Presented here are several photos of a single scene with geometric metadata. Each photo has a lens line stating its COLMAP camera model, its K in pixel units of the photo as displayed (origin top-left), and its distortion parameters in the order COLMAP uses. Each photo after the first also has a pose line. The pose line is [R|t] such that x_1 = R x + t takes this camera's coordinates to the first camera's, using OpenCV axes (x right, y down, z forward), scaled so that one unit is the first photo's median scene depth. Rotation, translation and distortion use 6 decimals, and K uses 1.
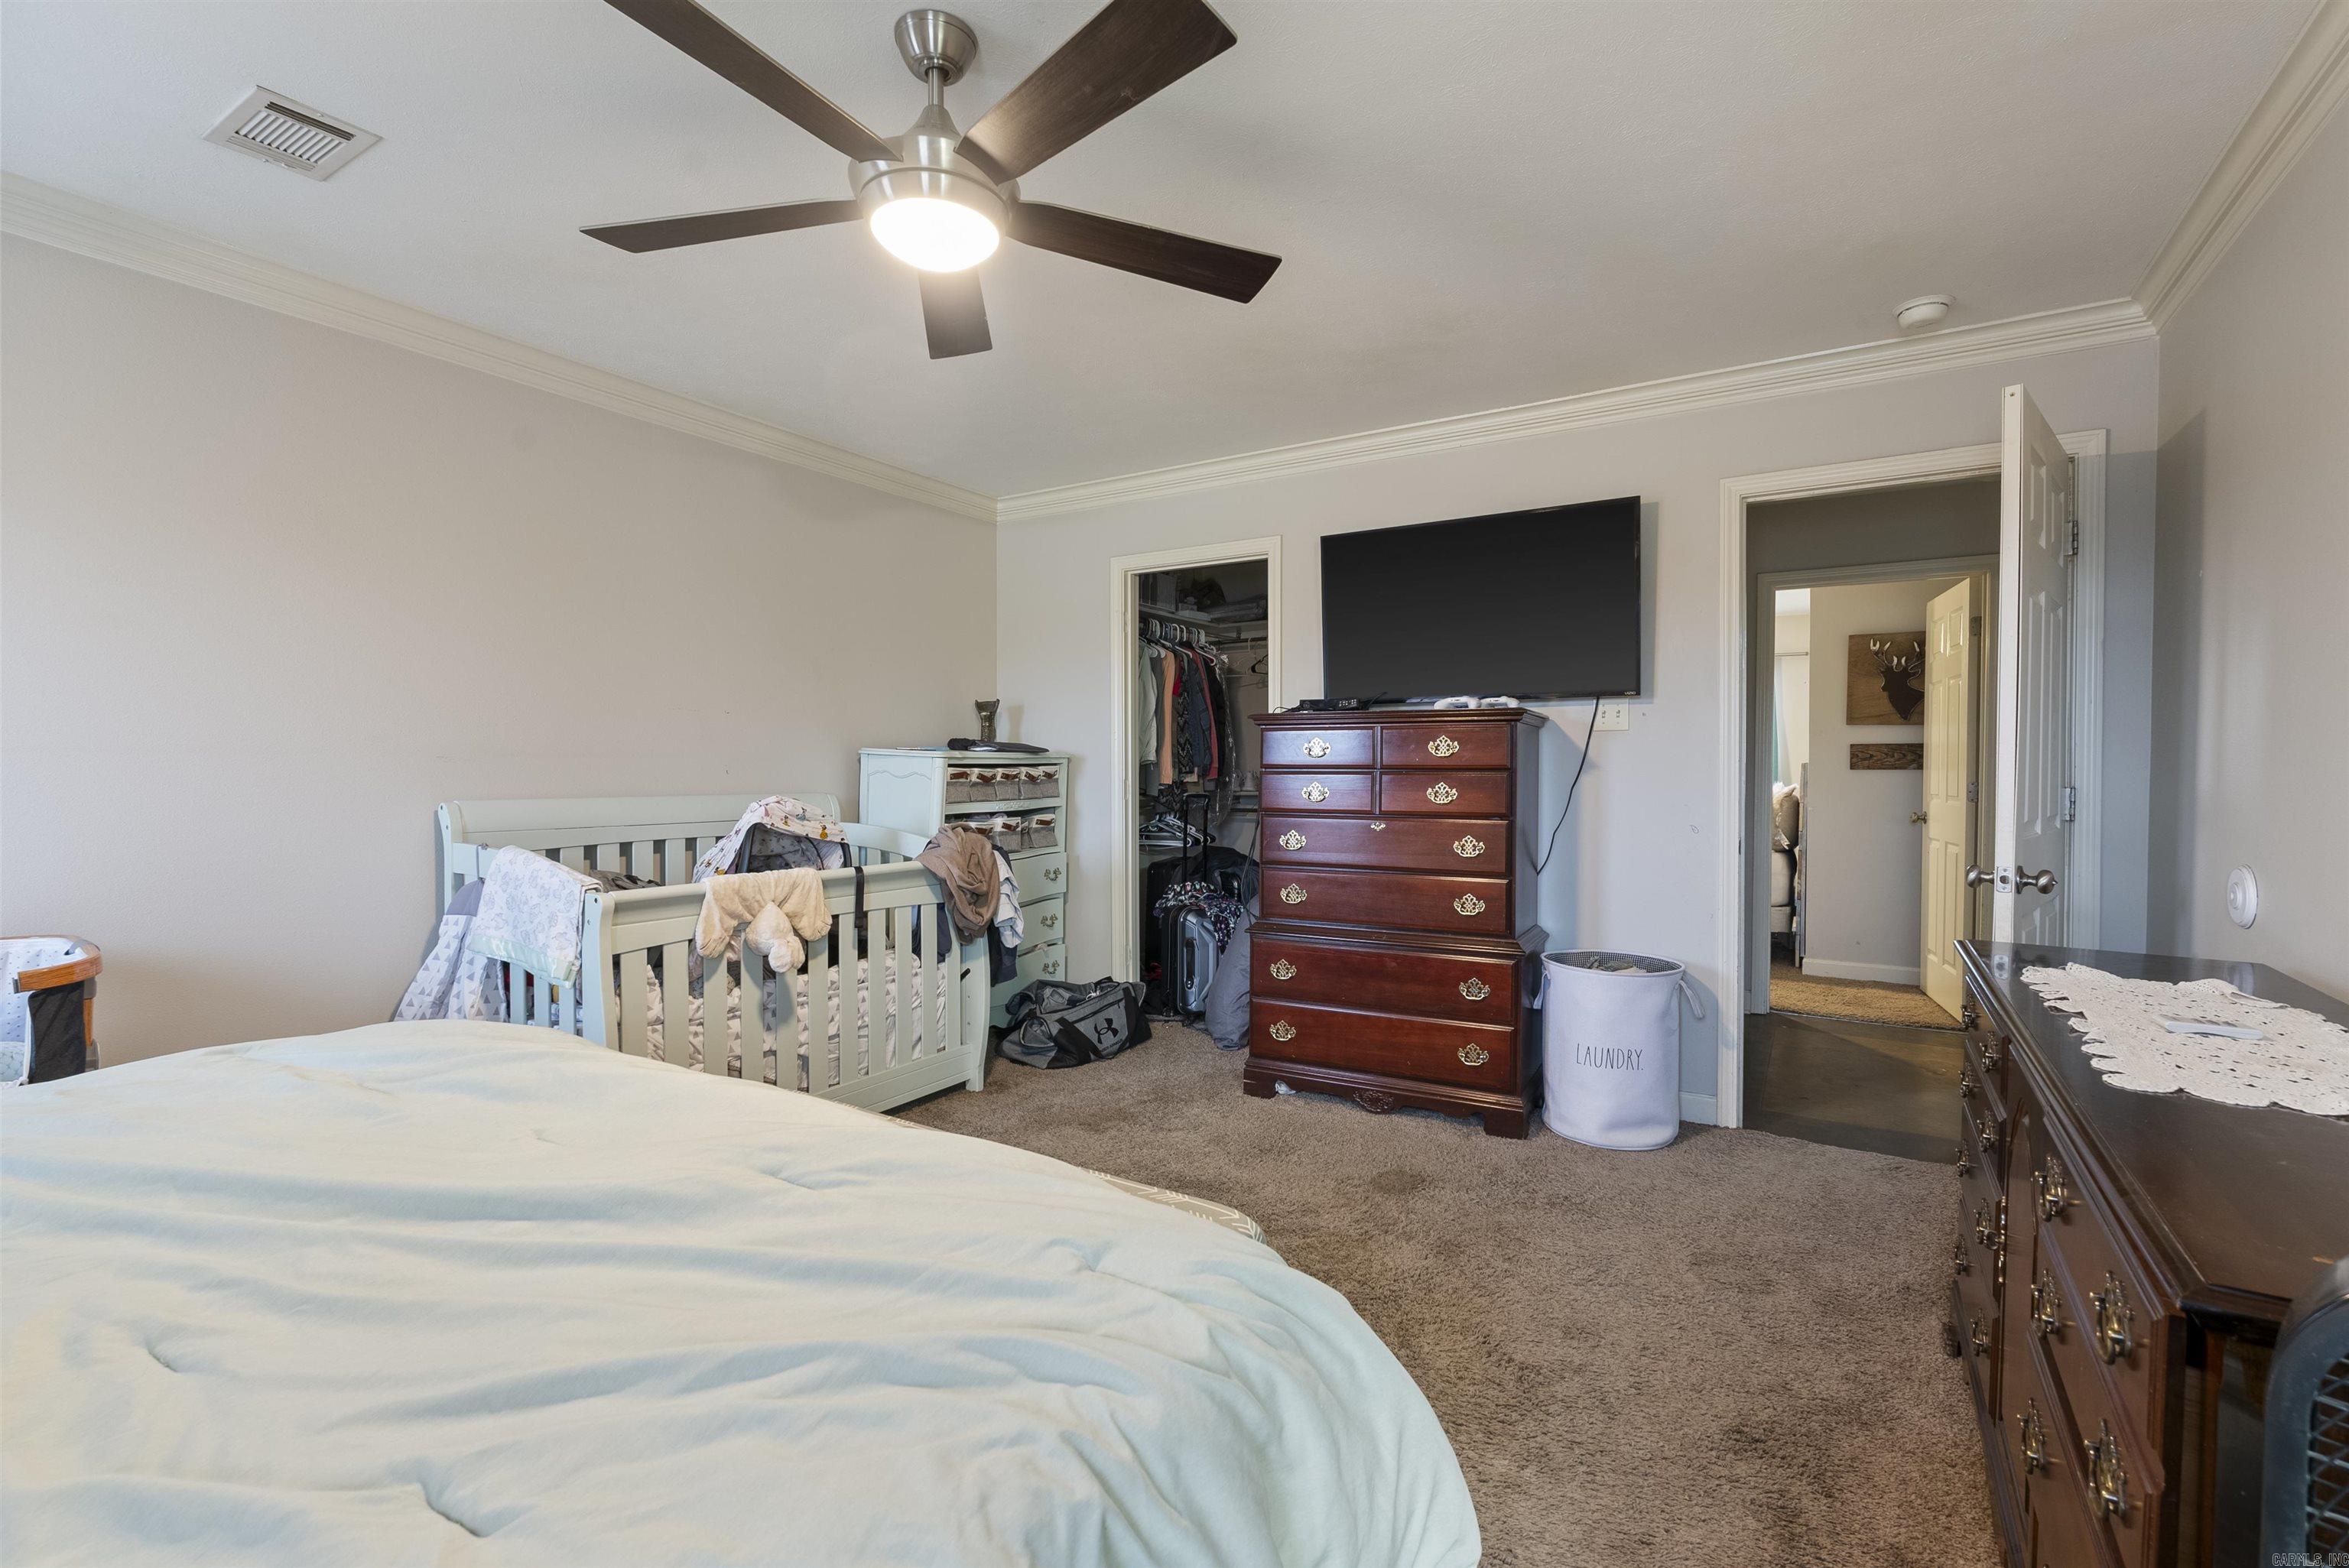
lens RADIAL K [[1048.3, 0, 1179.0], [0, 1048.3, 781.0], [0, 0, 1]] dist [-0.003815, 0.000490]
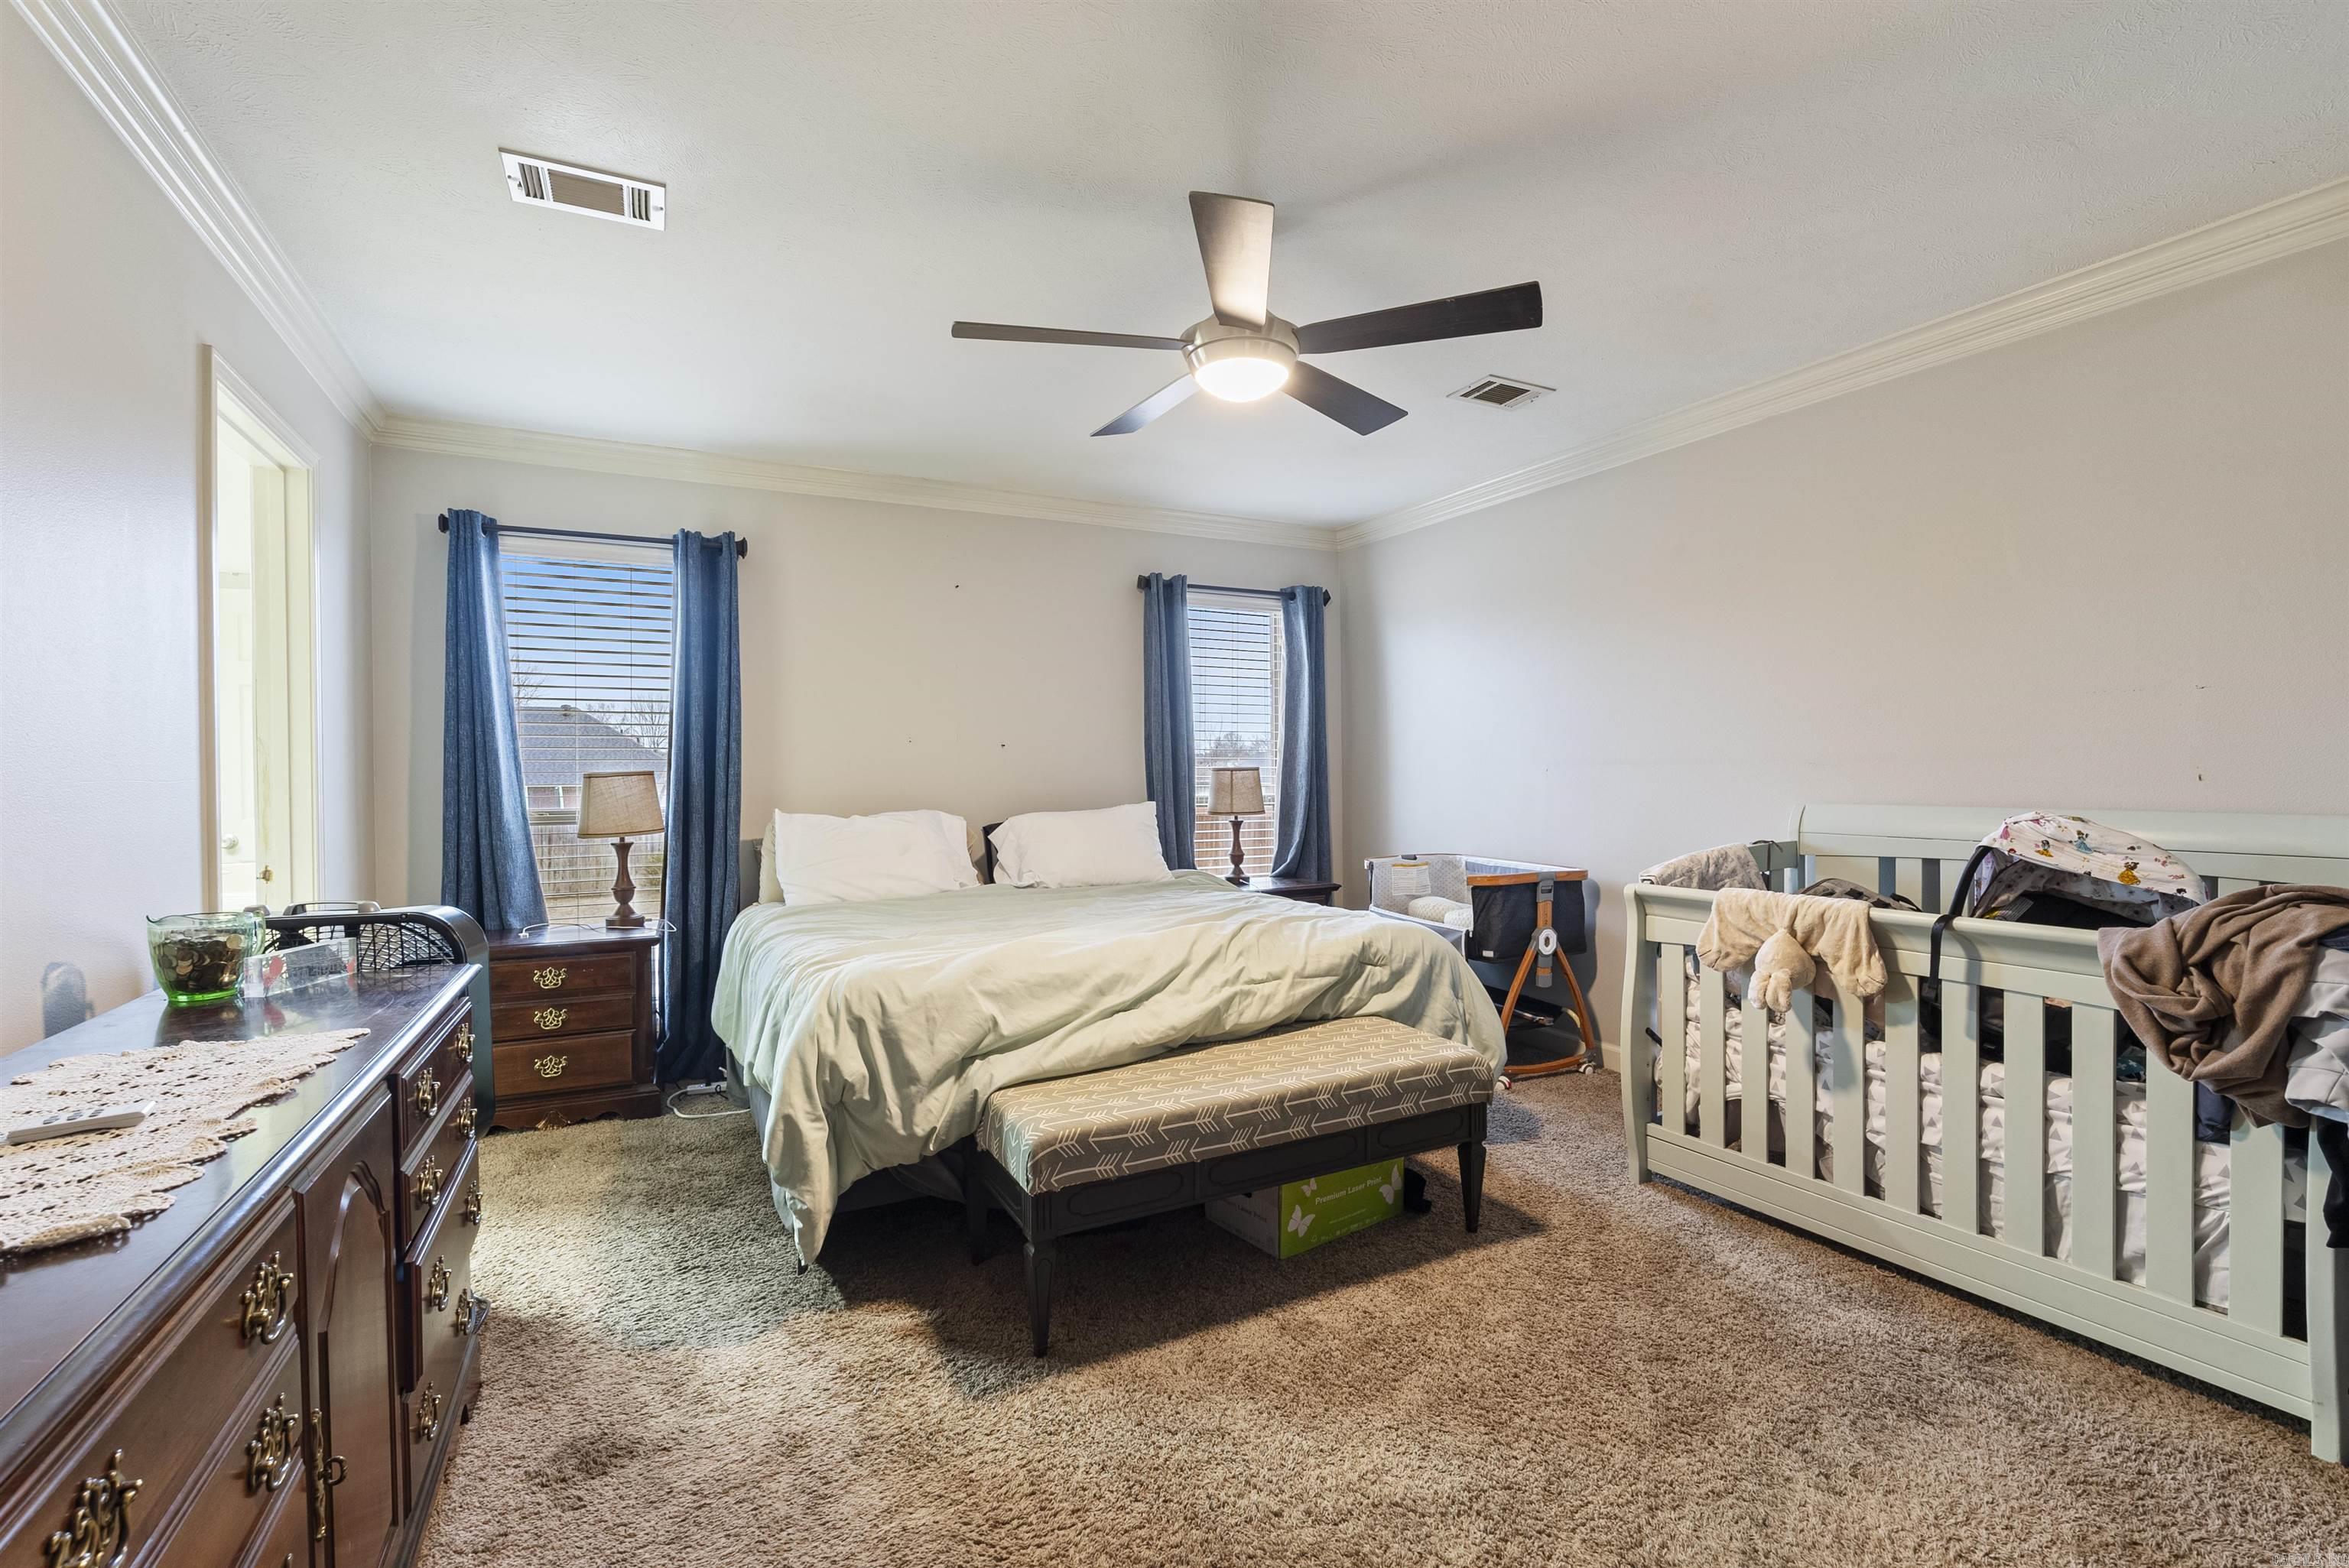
lens RADIAL K [[1048.3, 0, 1179.0], [0, 1048.3, 781.0], [0, 0, 1]] dist [-0.003815, 0.000490]
pose [[-0.508713, -0.001613, -0.860934, 0.524146], [-0.005138, 0.999986, 0.001163, -0.003892], [0.860921, 0.005015, -0.508715, 0.894357]]
